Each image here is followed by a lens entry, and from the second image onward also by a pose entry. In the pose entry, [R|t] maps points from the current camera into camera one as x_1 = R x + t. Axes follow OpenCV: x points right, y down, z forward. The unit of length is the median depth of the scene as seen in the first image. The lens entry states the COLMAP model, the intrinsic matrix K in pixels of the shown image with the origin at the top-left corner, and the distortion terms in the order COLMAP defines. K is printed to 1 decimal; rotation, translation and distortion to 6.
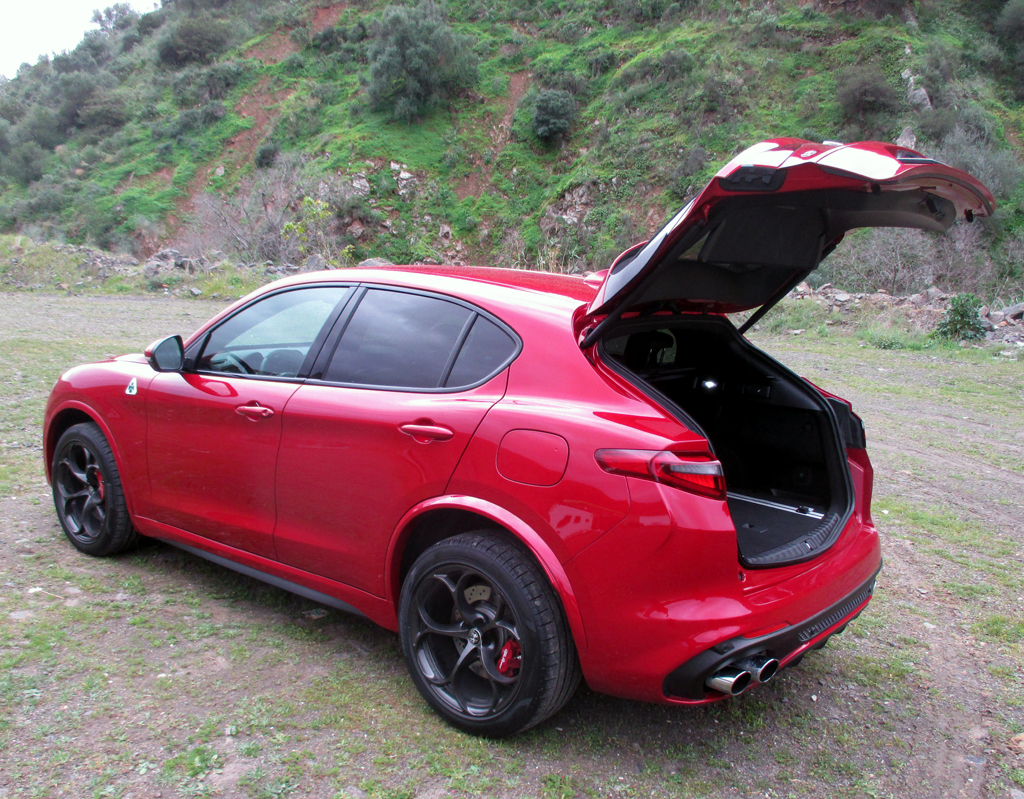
lens RADIAL K [[1004.5, 0, 510.9], [0, 1004.5, 404.3], [0, 0, 1]] dist [-0.010788, 0.000000]
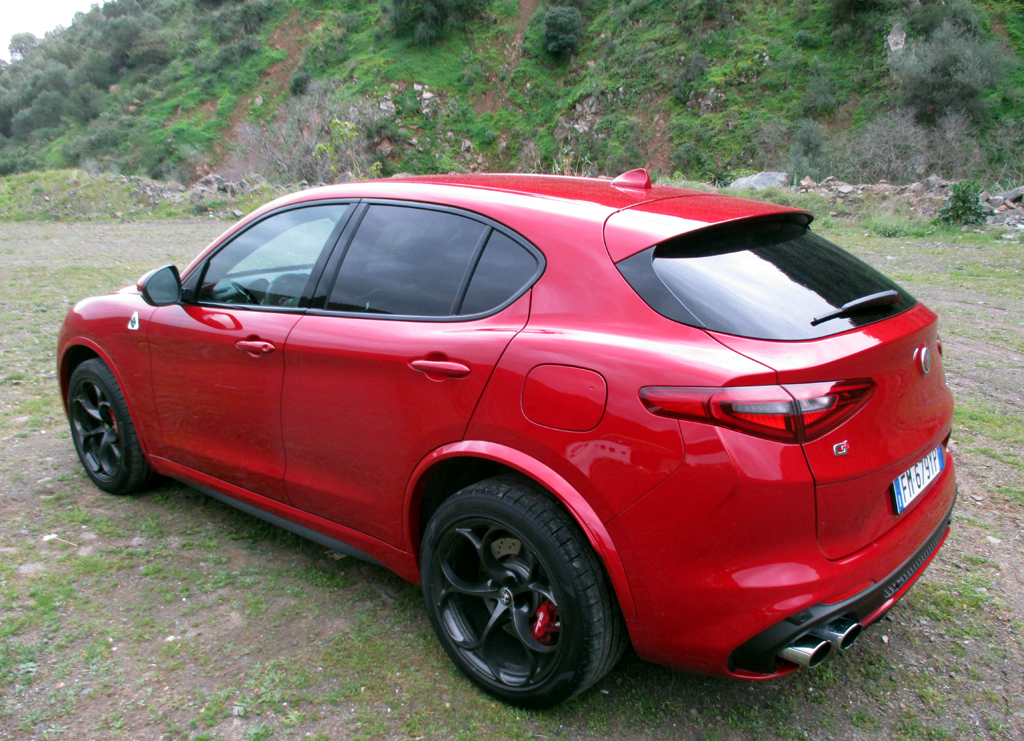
lens RADIAL K [[906.4, 0, 512.6], [0, 906.4, 361.7], [0, 0, 1]] dist [-0.016903, -0.011234]
pose [[0.998660, -0.044329, -0.026690, 0.000415], [0.045992, 0.996806, 0.065293, -0.016848], [0.023710, -0.066434, 0.997509, 0.139403]]
